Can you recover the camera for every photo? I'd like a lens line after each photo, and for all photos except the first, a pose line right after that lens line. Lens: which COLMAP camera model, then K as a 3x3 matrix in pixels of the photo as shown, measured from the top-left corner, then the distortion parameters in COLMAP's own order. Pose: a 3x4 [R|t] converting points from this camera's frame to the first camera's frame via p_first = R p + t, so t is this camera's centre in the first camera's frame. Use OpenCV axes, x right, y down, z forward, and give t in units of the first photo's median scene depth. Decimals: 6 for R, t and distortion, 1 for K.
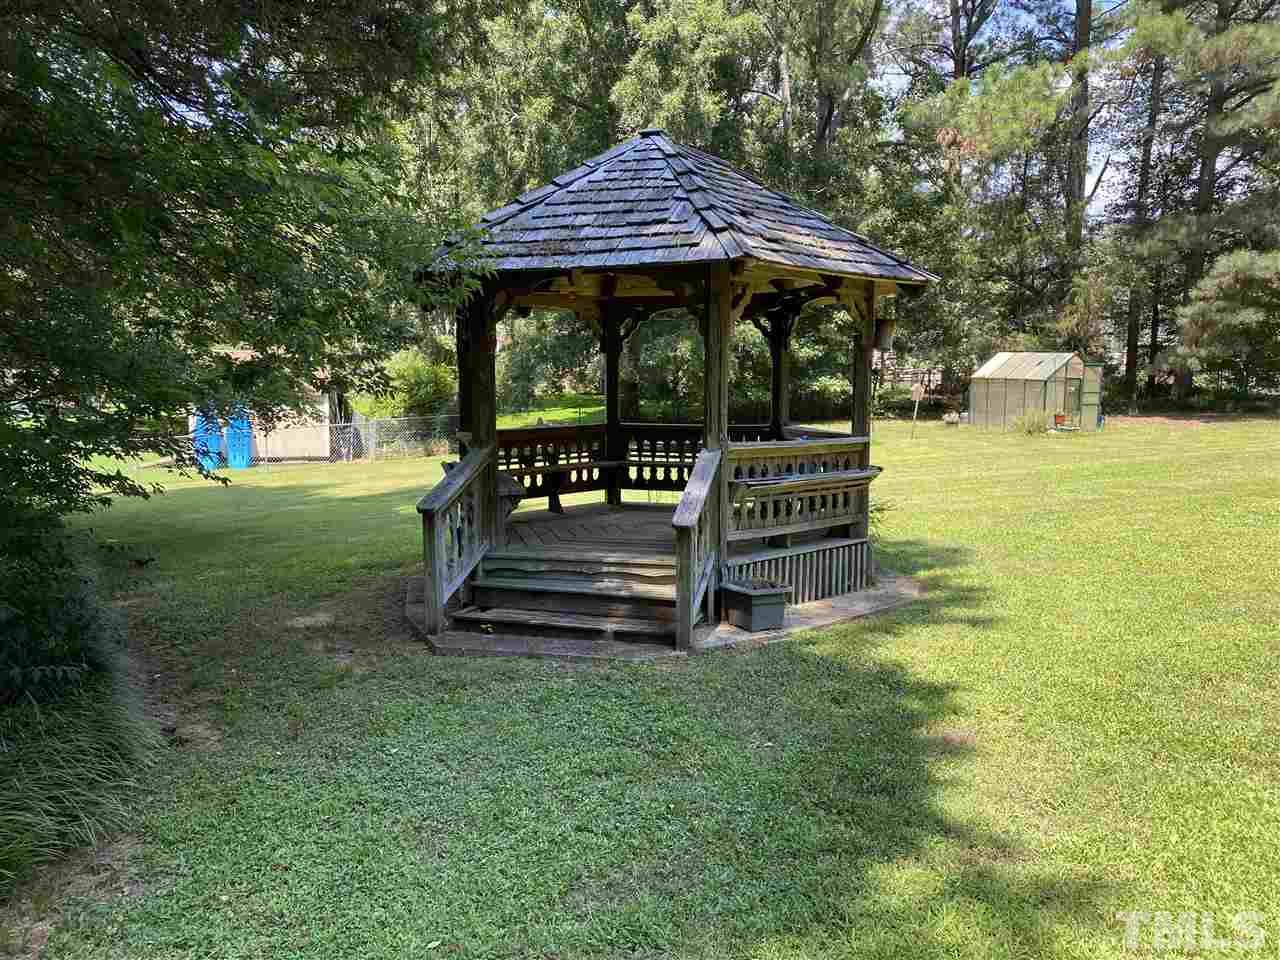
lens RADIAL K [[977.9, 0, 647.7], [0, 977.9, 477.9], [0, 0, 1]] dist [0.057993, -0.065153]
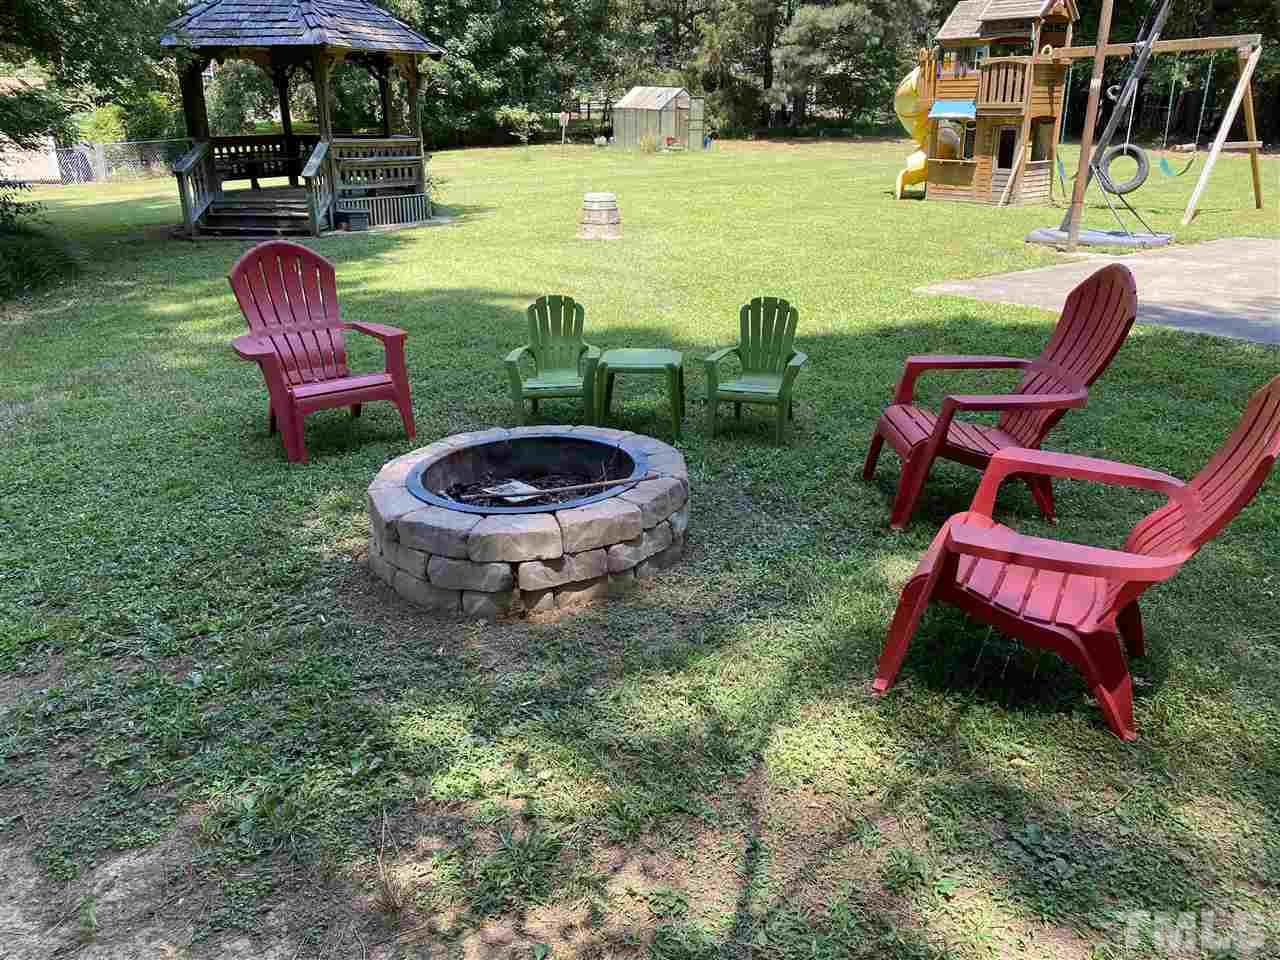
lens RADIAL K [[977.9, 0, 647.7], [0, 977.9, 477.9], [0, 0, 1]] dist [0.057993, -0.065153]
pose [[0.972791, -0.078339, 0.218037, 0.144448], [0.020137, 0.966127, 0.257280, 0.087595], [-0.230807, -0.245889, 0.941417, -0.842810]]
